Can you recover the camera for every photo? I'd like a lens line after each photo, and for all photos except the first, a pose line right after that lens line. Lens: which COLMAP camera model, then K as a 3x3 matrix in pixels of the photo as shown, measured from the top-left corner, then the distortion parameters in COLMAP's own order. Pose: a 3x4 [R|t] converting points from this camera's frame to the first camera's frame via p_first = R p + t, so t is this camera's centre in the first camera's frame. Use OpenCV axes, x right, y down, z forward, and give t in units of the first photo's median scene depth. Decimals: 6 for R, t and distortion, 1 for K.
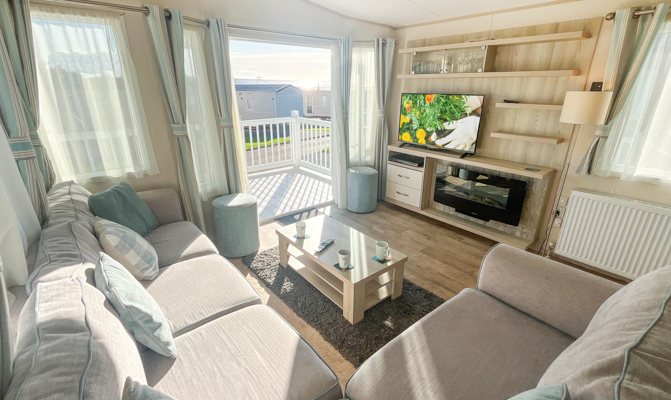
lens RADIAL K [[307.4, 0, 335.5], [0, 307.4, 200.0], [0, 0, 1]] dist [0.000727, 0.000278]
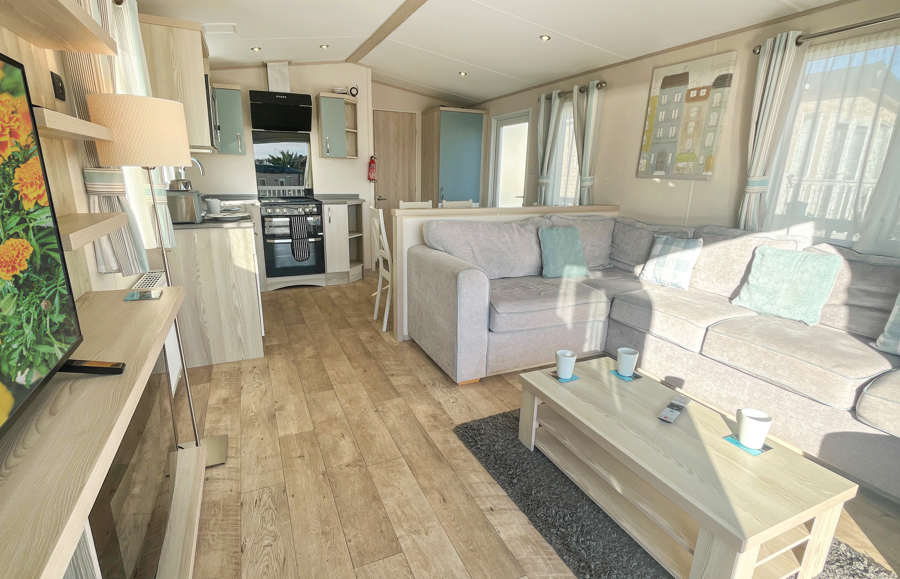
lens RADIAL K [[429.9, 0, 432.6], [0, 429.9, 289.9], [0, 0, 1]] dist [-0.003432, 0.000163]
pose [[-0.959784, -0.091581, 0.265381, 0.143187], [0.080863, 0.815050, 0.573720, -0.365289], [-0.268841, 0.572107, -0.774867, 1.248296]]
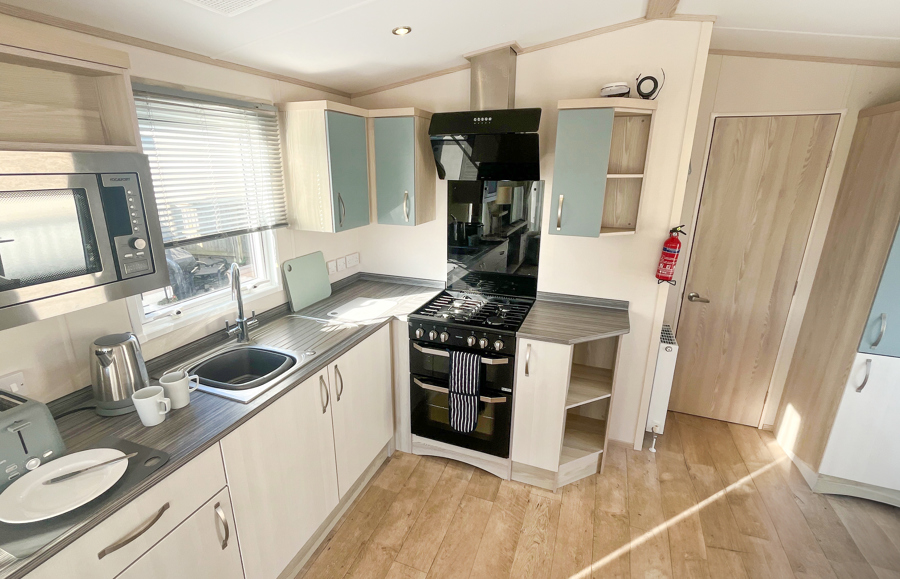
lens RADIAL K [[409.3, 0, 435.9], [0, 409.3, 287.9], [0, 0, 1]] dist [0.000255, 0.000233]
pose [[-0.476913, -0.255440, 0.841014, 0.458568], [0.305895, 0.848787, 0.431265, -0.180053], [-0.824004, 0.462937, -0.326660, 0.273738]]
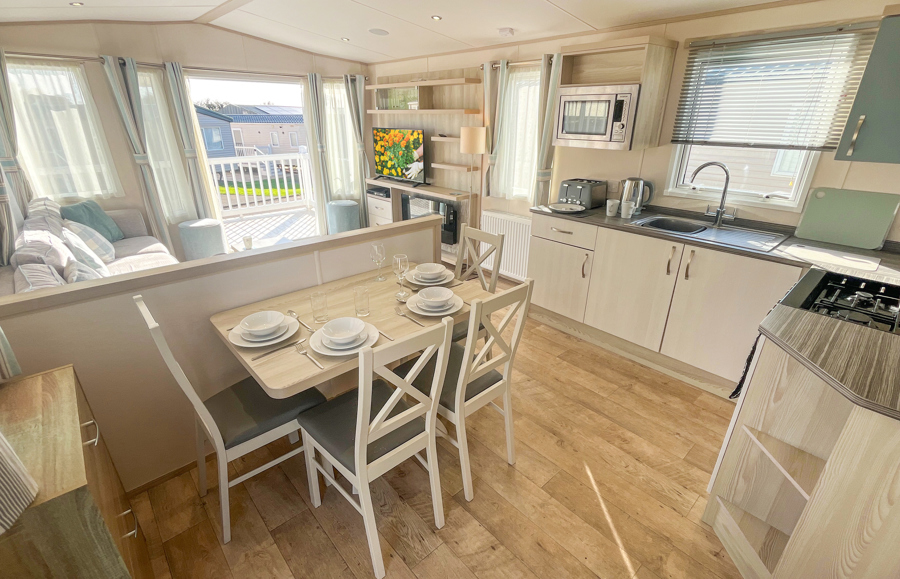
lens RADIAL K [[410.6, 0, 450.0], [0, 410.6, 289.5], [0, 0, 1]] dist [-0.001164, -0.000625]
pose [[0.998786, -0.014681, 0.047020, 0.511870], [0.012620, 0.998959, 0.043827, 0.187993], [-0.047614, -0.043181, 0.997932, -0.557691]]
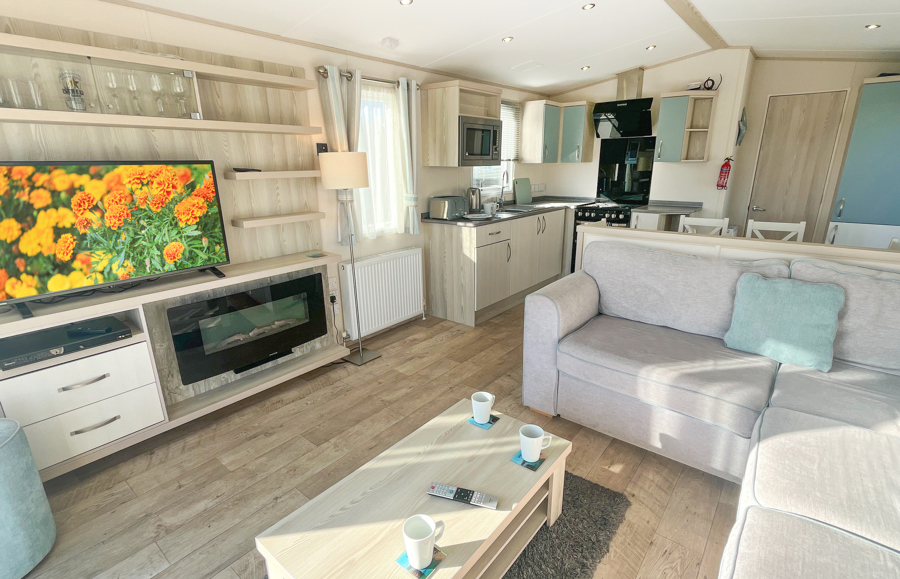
lens RADIAL K [[426.4, 0, 450.0], [0, 426.4, 289.5], [0, 0, 1]] dist [0.000189, 0.000008]
pose [[-0.190088, -0.281305, 0.940603, -0.406926], [0.354852, 0.873614, 0.332983, -0.245141], [-0.915394, 0.397071, -0.066242, 0.761567]]
